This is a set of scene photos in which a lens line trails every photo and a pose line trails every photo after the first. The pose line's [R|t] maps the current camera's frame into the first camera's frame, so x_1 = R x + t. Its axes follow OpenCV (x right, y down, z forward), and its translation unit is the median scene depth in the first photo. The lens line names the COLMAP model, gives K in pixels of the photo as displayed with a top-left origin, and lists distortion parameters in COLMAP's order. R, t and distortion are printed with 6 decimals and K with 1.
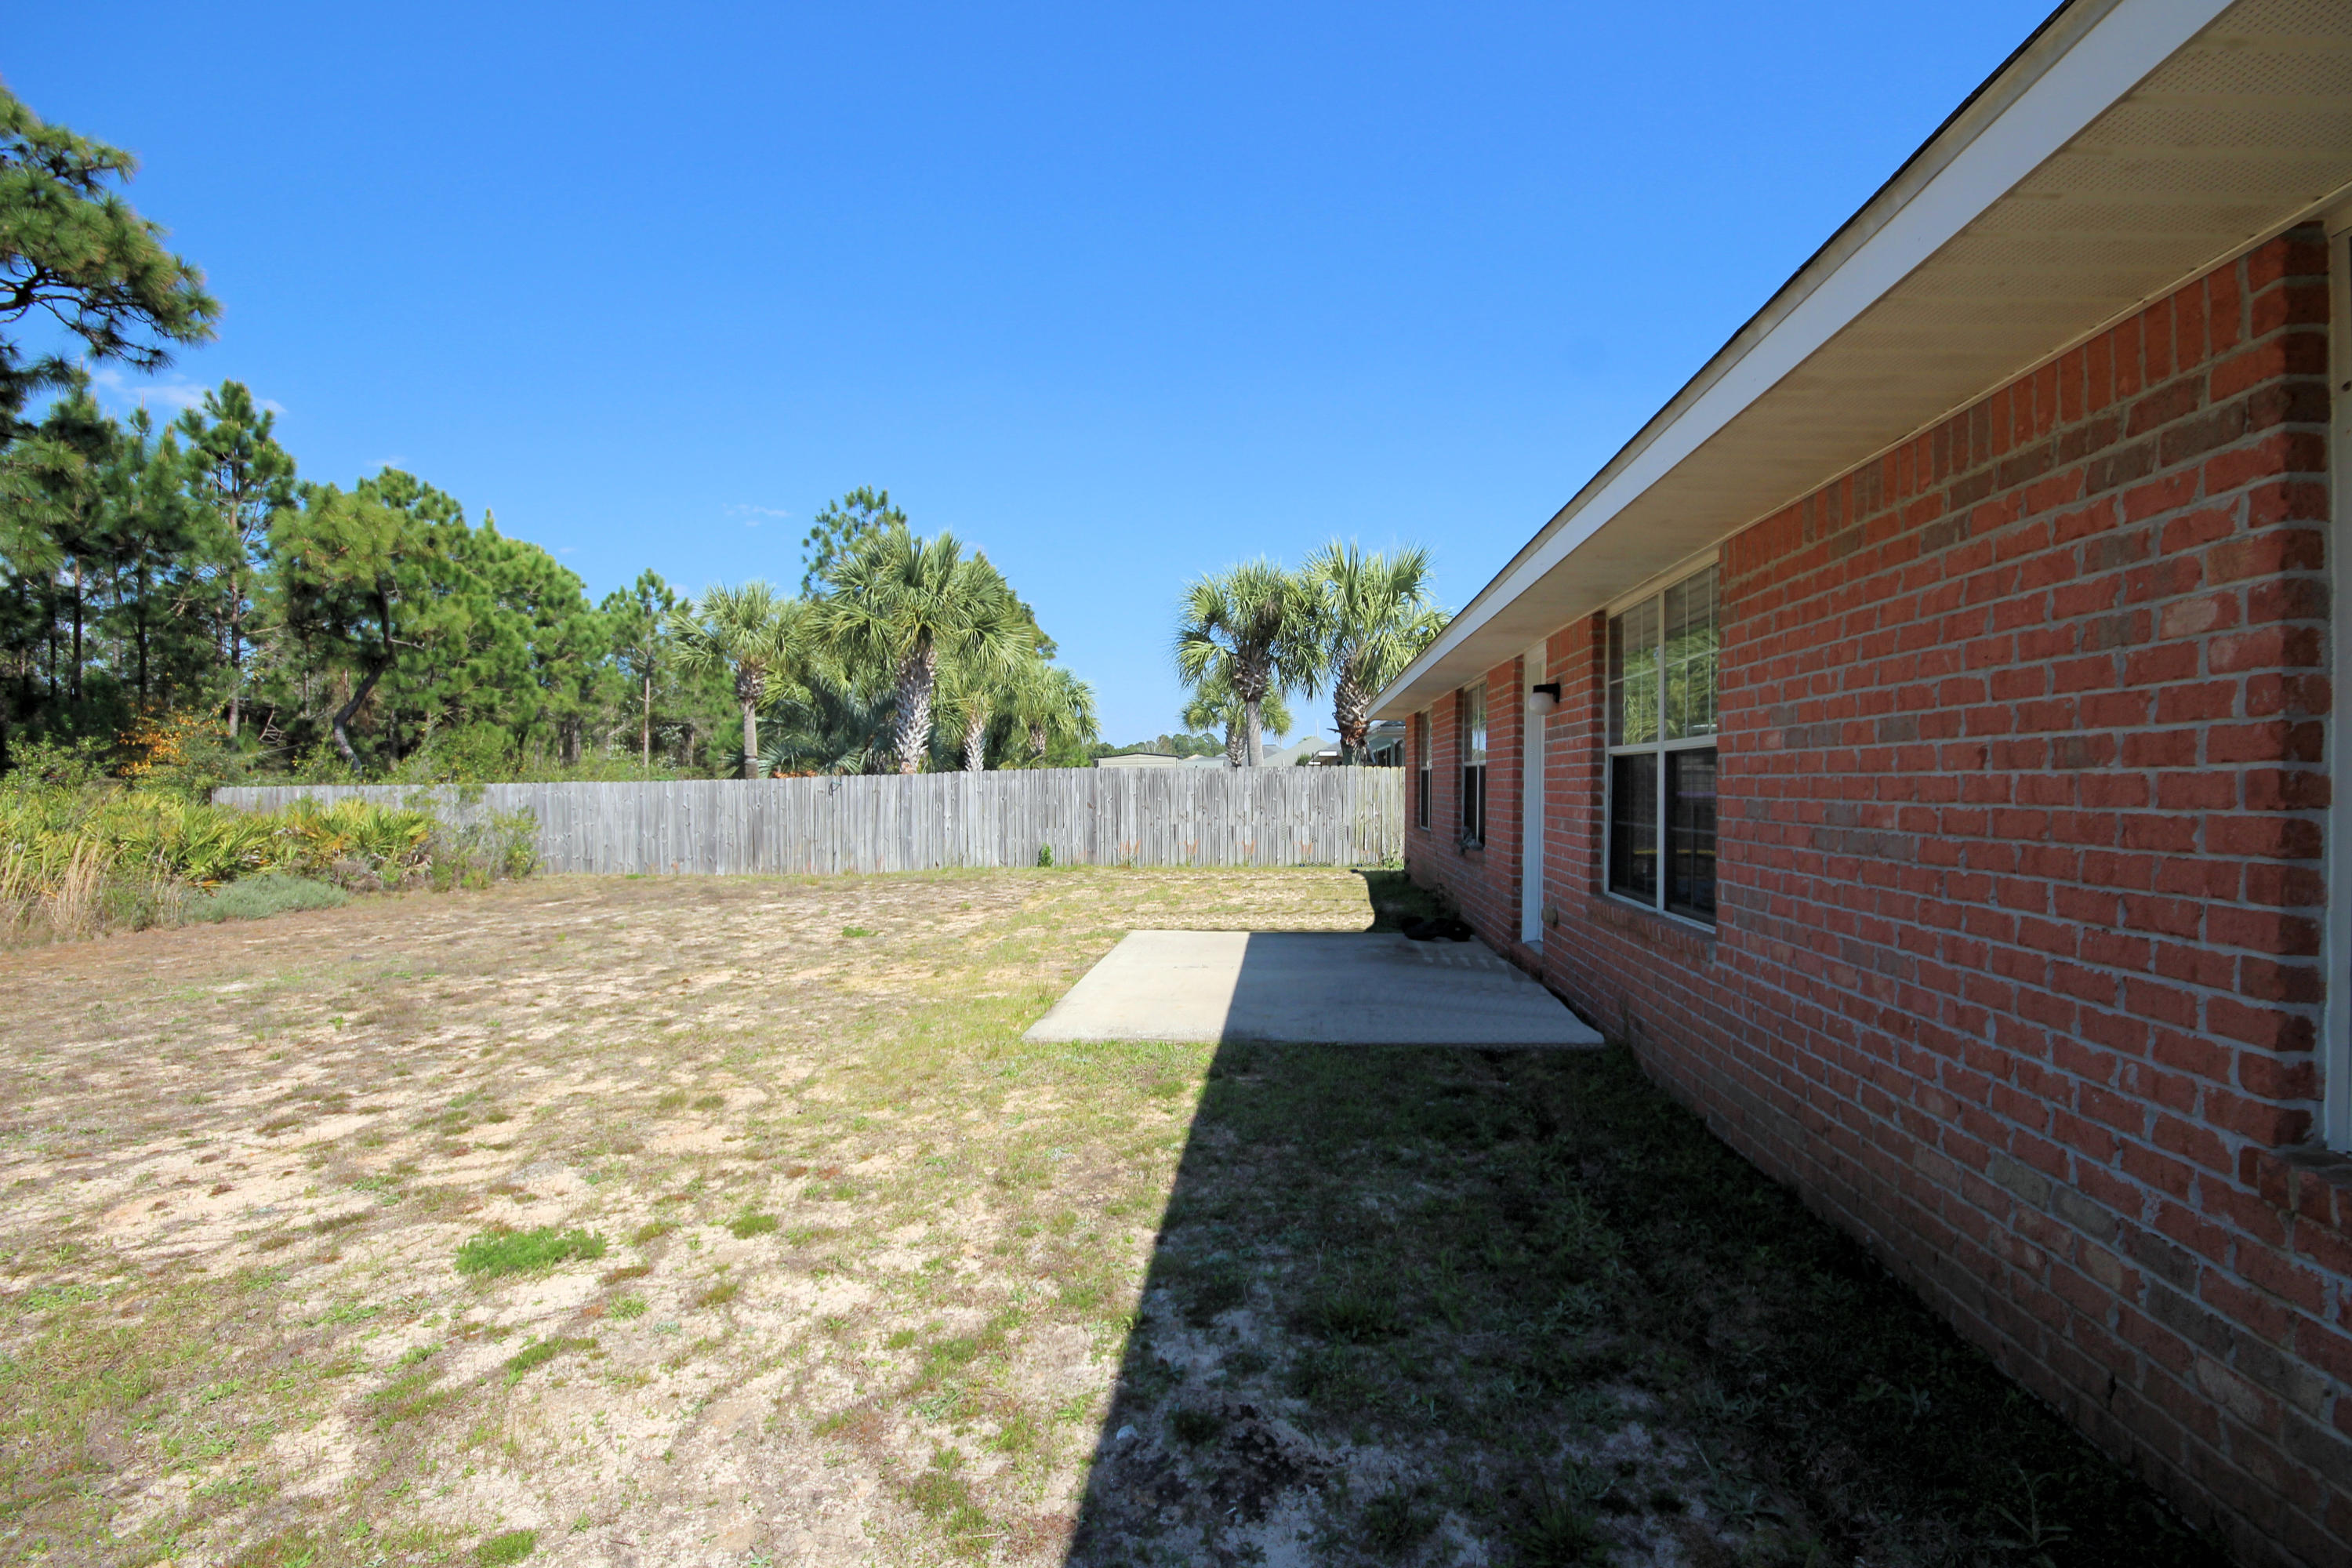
lens RADIAL K [[1086.0, 0, 1176.0], [0, 1086.0, 784.3], [0, 0, 1]] dist [0.000235, -0.009449]
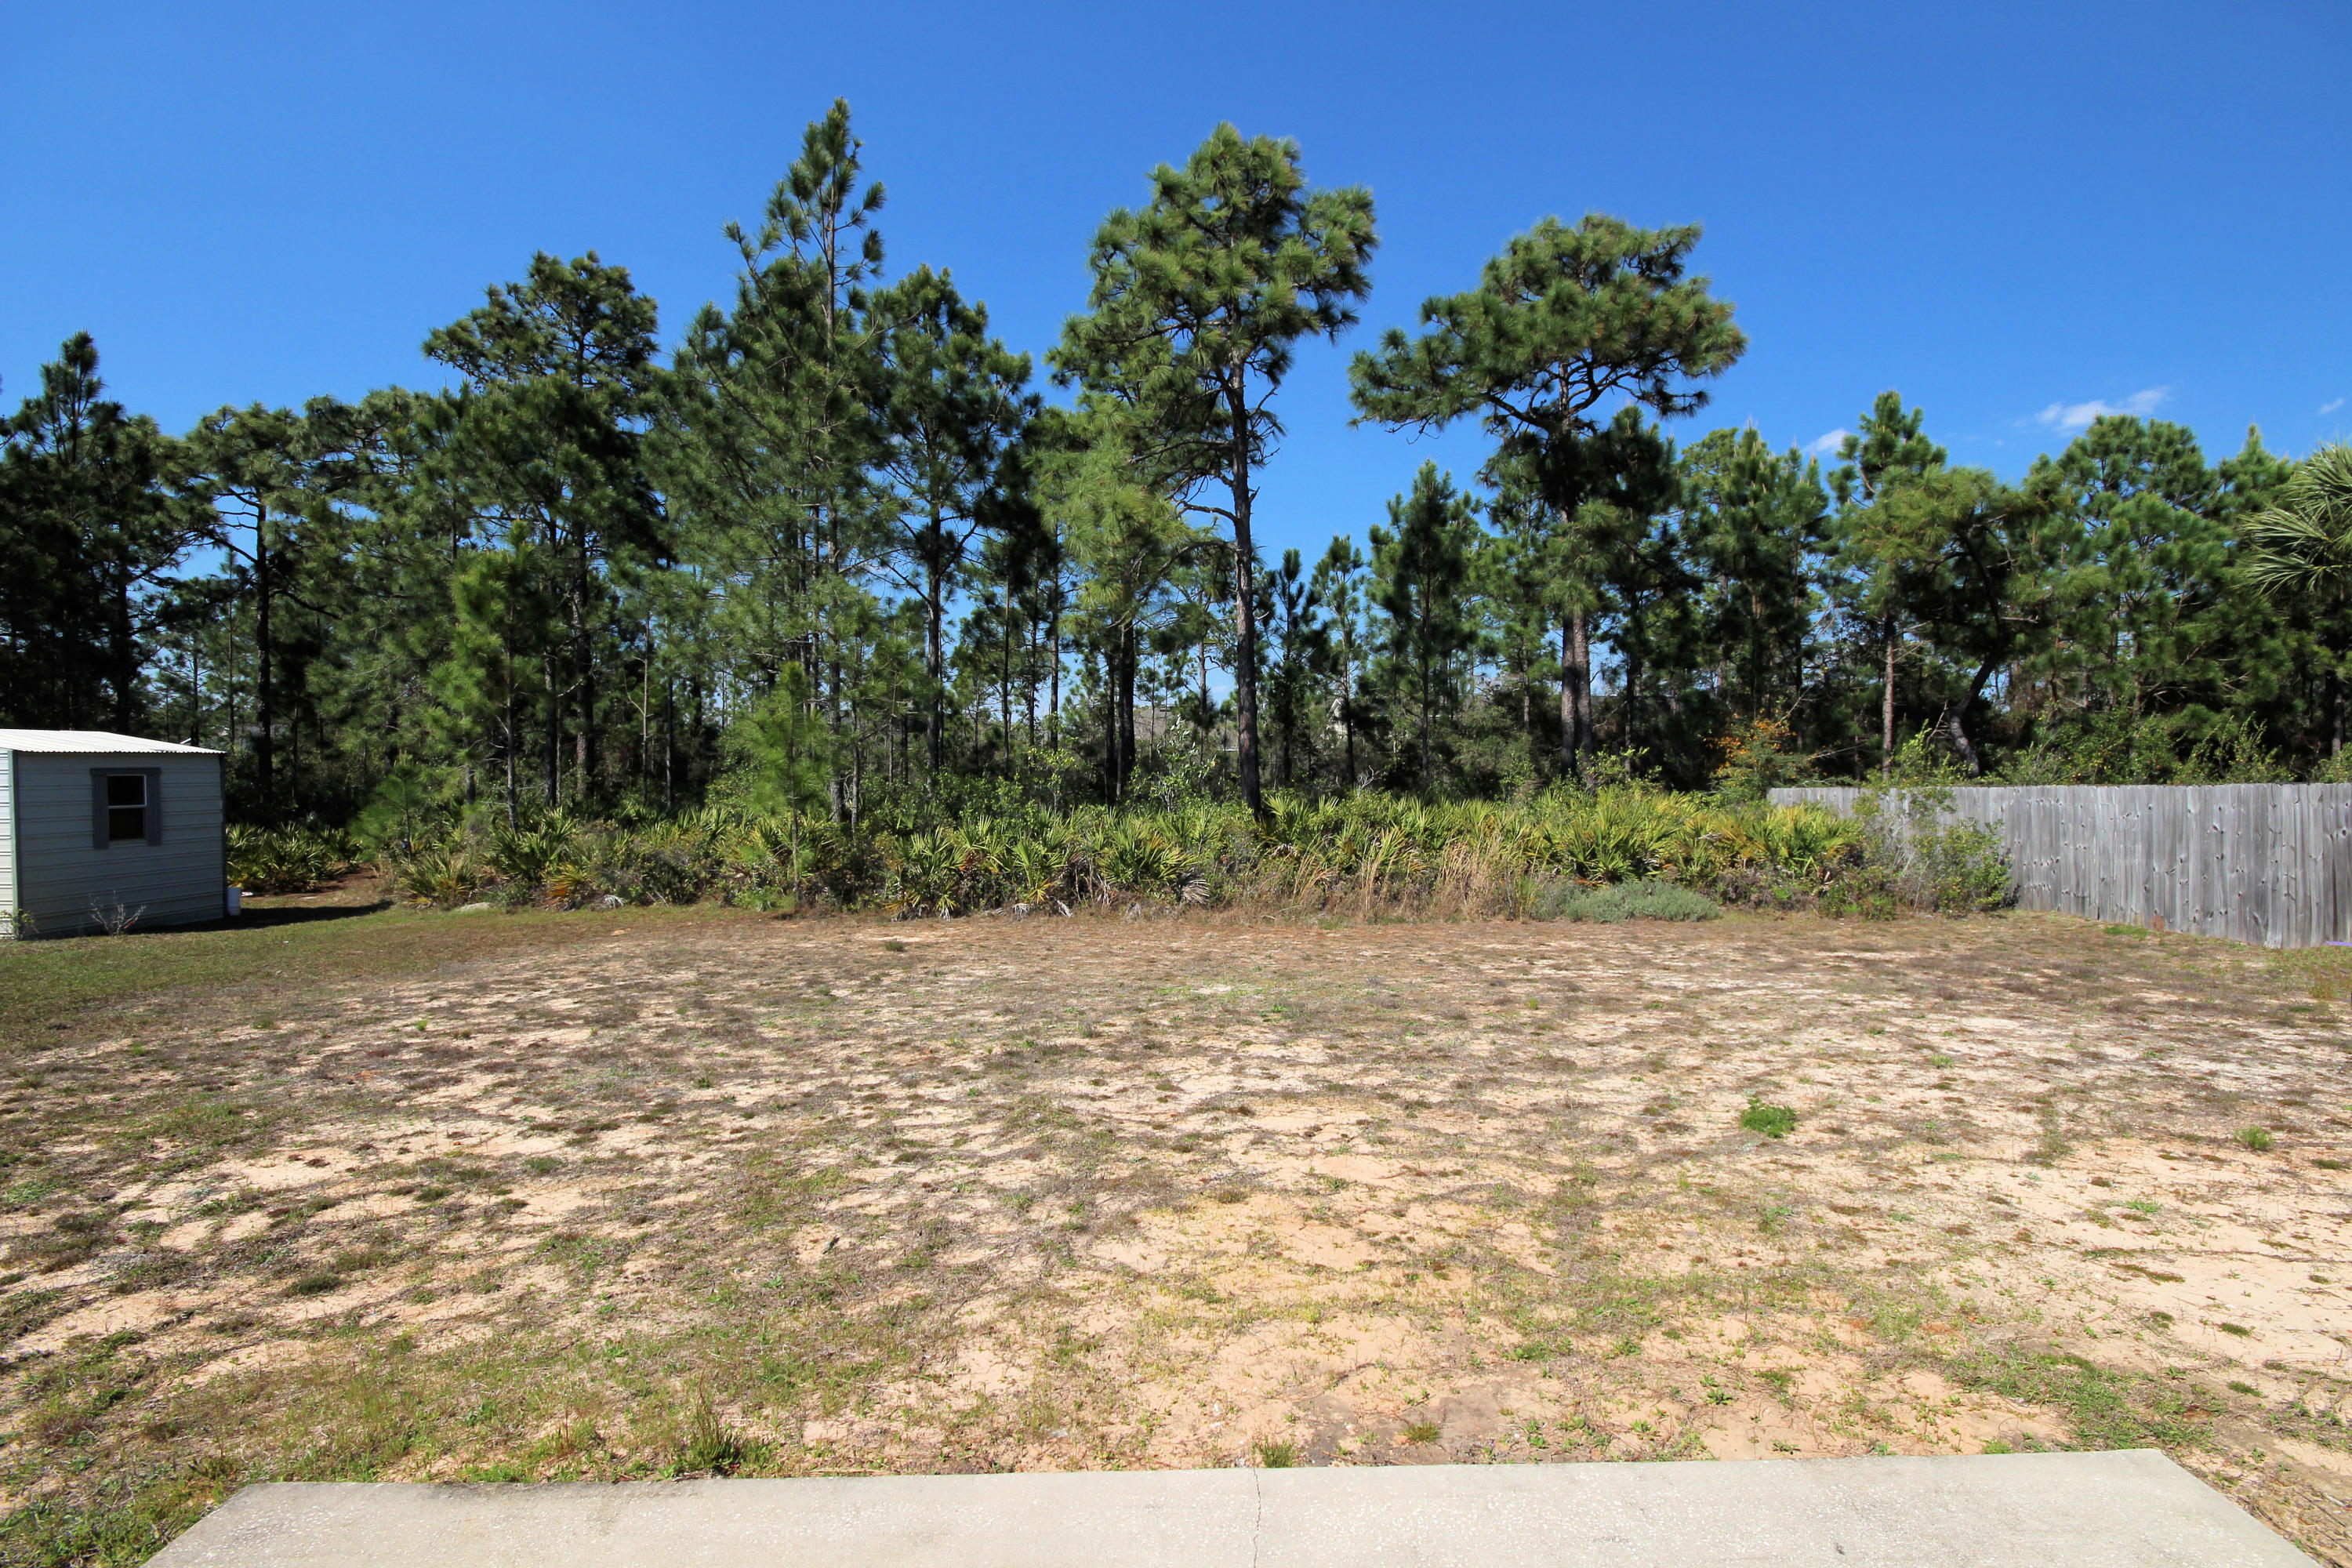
lens RADIAL K [[1086.0, 0, 1181.0], [0, 1086.0, 764.0], [0, 0, 1]] dist [0.000235, -0.009449]
pose [[0.132844, -0.015470, -0.991016, 0.835047], [0.002148, 0.999880, -0.015320, -0.079480], [0.991135, -0.000093, 0.132861, 3.568084]]
